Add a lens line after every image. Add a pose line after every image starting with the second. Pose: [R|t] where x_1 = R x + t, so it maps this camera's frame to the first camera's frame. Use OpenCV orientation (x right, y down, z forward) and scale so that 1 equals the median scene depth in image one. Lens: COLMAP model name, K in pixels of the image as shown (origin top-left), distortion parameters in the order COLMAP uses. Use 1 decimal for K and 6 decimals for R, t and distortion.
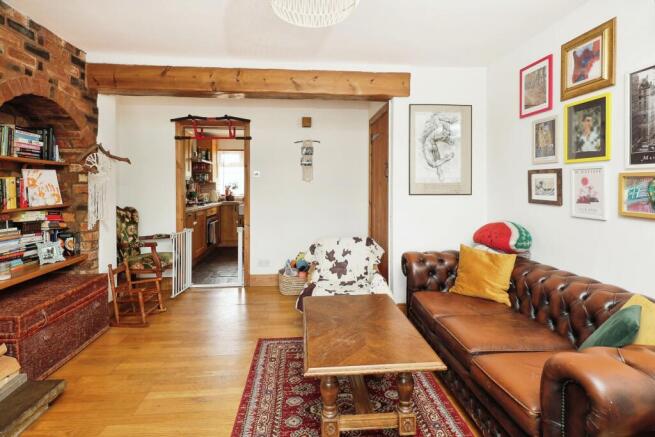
lens RADIAL K [[317.9, 0, 332.6], [0, 317.9, 205.1], [0, 0, 1]] dist [-0.000266, -0.005091]
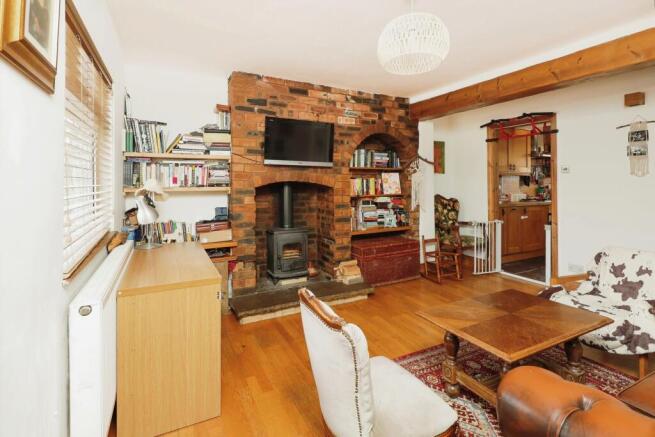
lens RADIAL K [[317.9, 0, 328.6], [0, 317.9, 217.4], [0, 0, 1]] dist [-0.000266, -0.005091]
pose [[0.372007, 0.101544, -0.922659, 0.539849], [-0.050695, 0.994737, 0.089036, -0.007973], [0.926844, 0.013652, 0.375197, 0.032741]]
